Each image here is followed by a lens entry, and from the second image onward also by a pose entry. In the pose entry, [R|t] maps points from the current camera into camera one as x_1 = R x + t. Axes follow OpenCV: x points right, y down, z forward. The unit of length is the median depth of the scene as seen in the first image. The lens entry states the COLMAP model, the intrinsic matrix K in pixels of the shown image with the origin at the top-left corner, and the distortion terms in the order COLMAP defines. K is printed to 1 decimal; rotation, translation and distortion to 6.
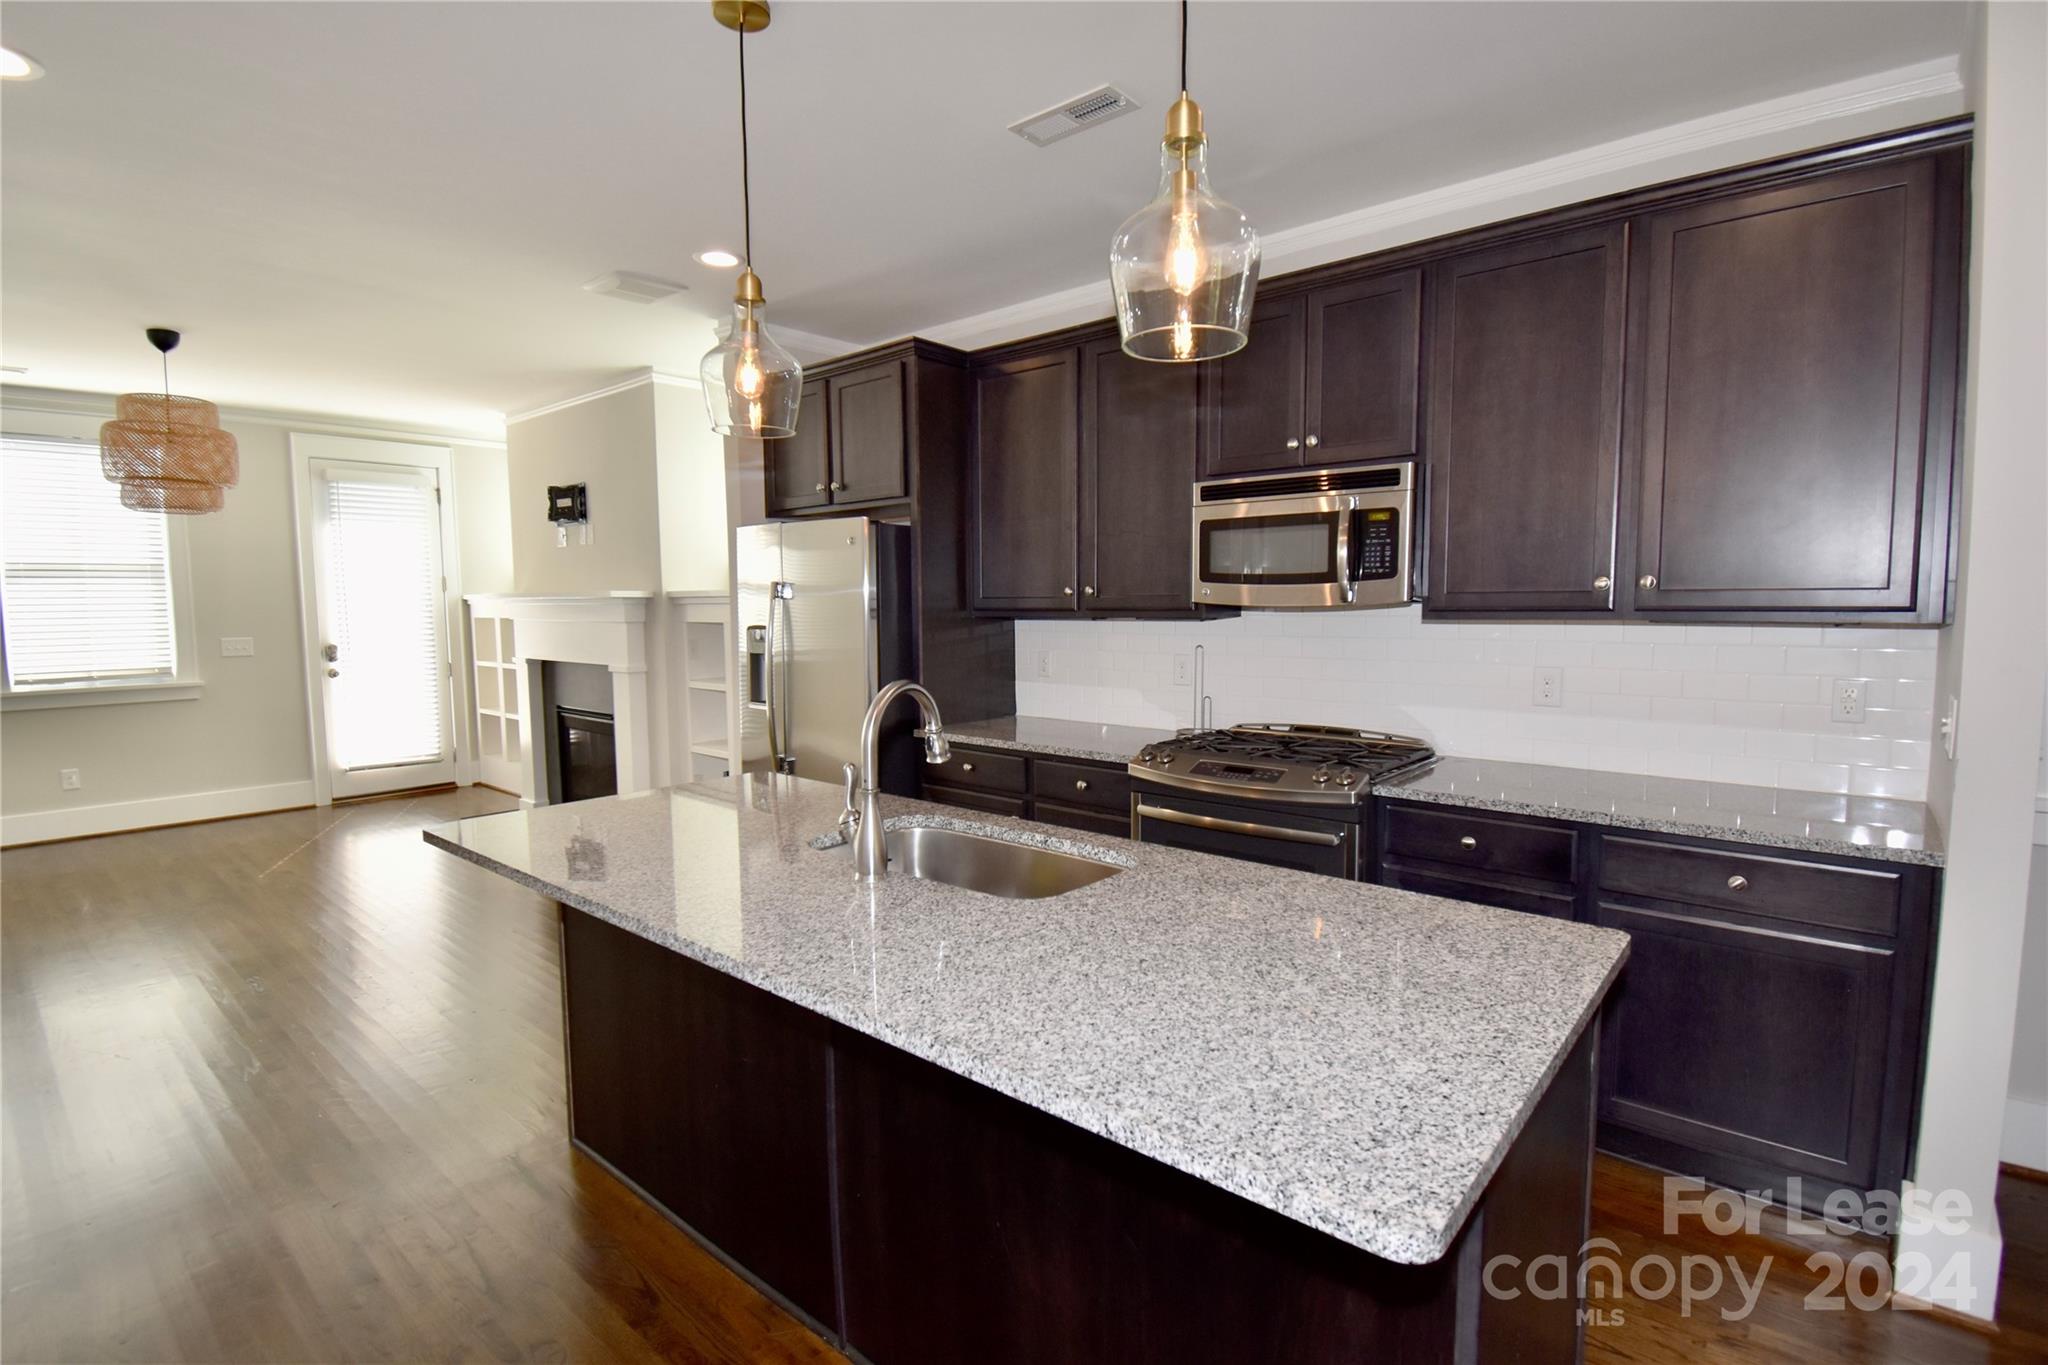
lens RADIAL K [[972.4, 0, 1032.8], [0, 972.4, 684.8], [0, 0, 1]] dist [0.015799, -0.029480]
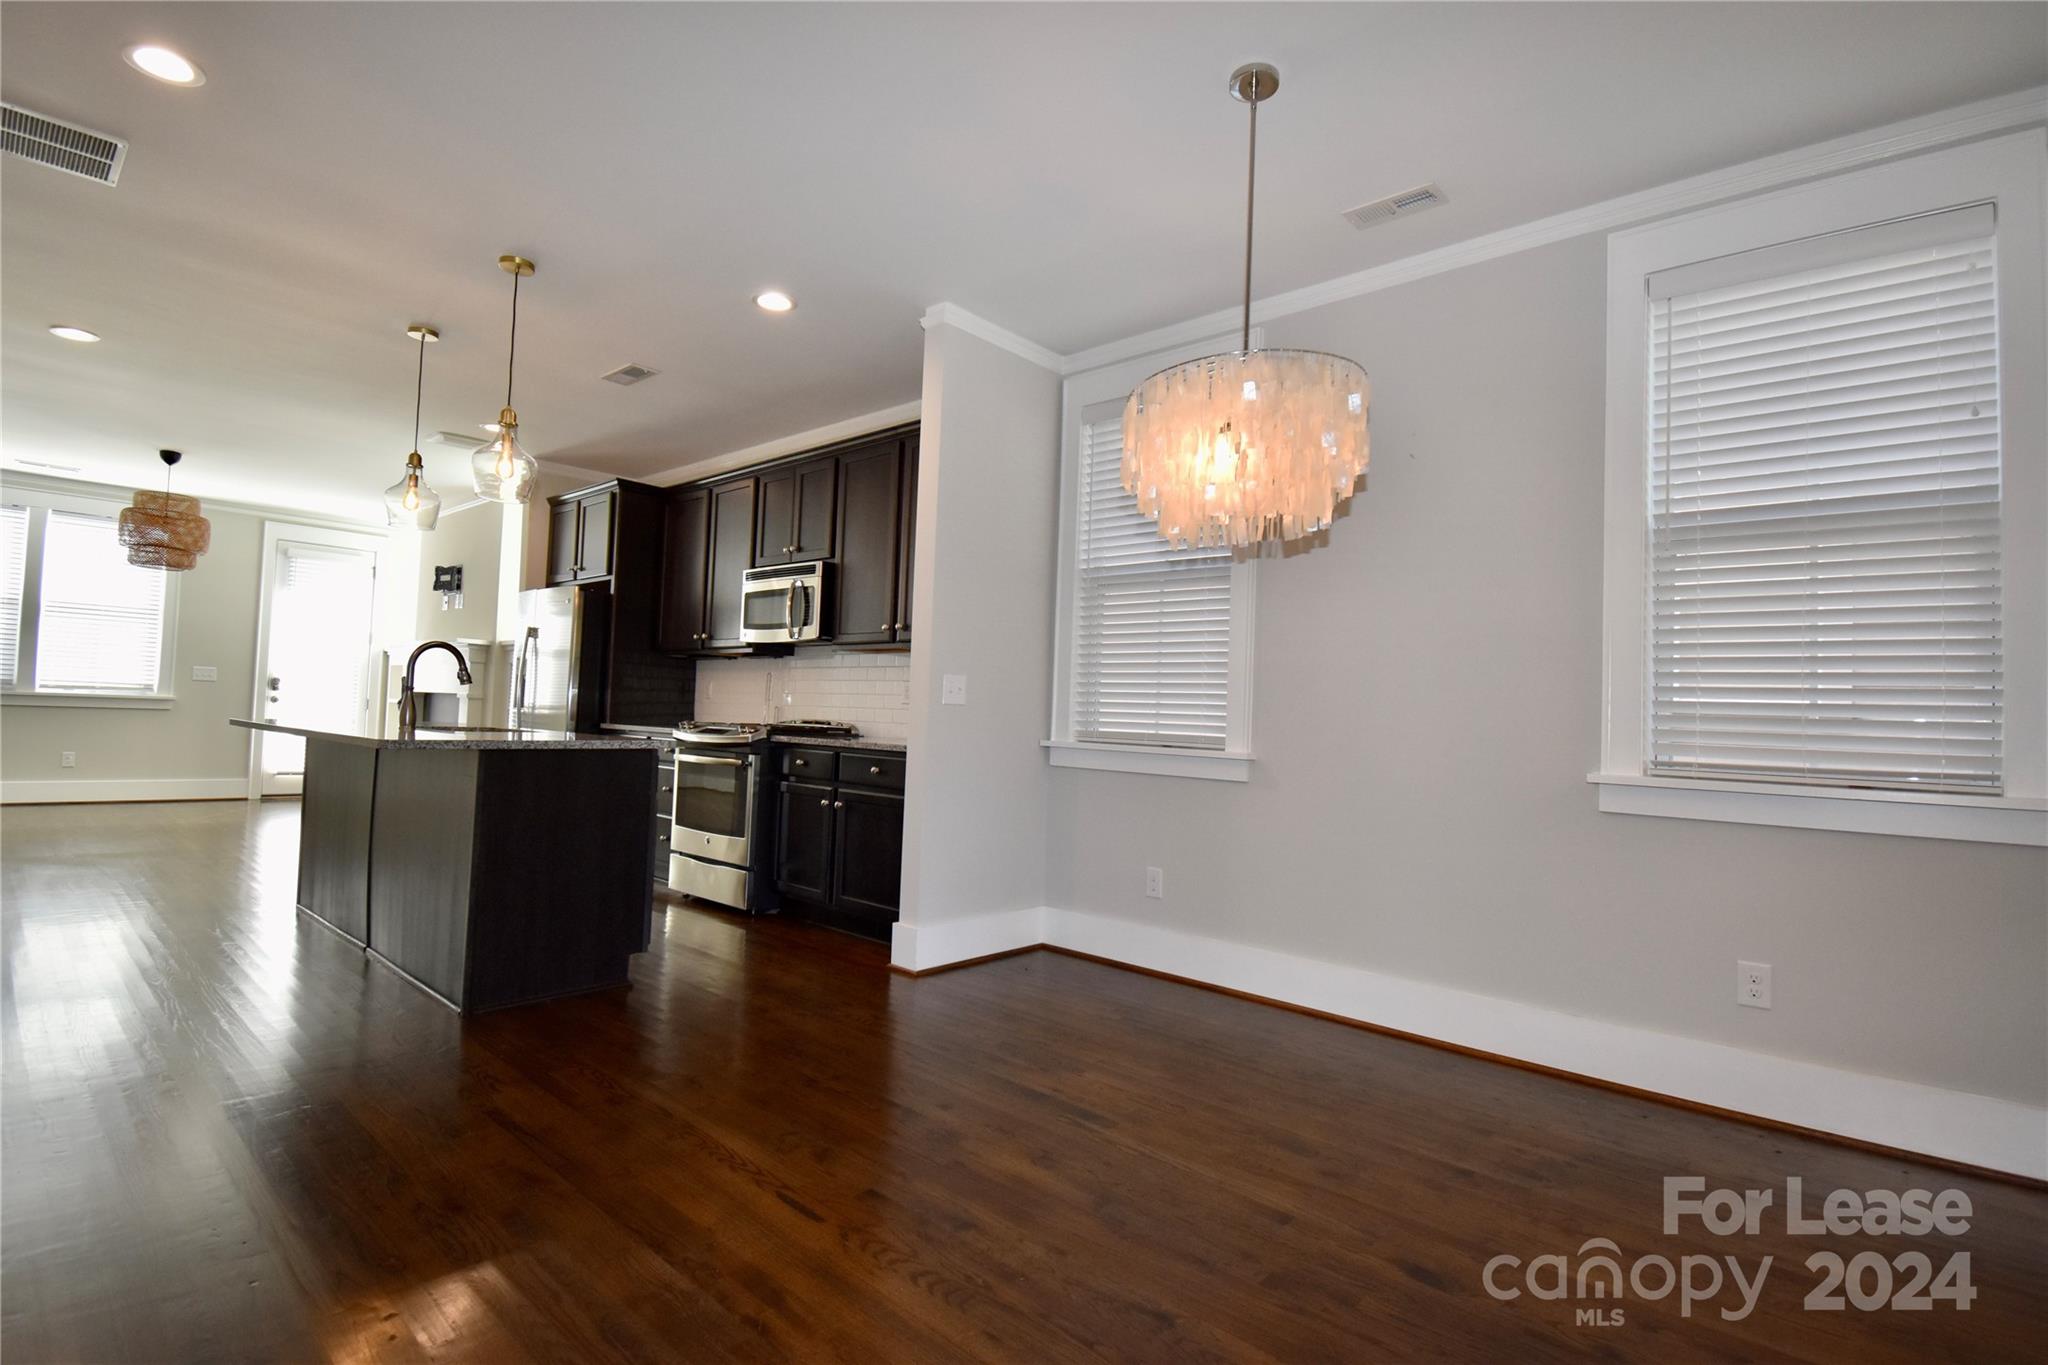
lens RADIAL K [[972.4, 0, 1032.8], [0, 972.4, 684.8], [0, 0, 1]] dist [0.015799, -0.029480]
pose [[0.998811, 0.045950, -0.016270, 0.382593], [-0.047579, 0.991584, -0.120408, 0.090967], [0.010600, 0.121039, 0.992591, -0.349321]]
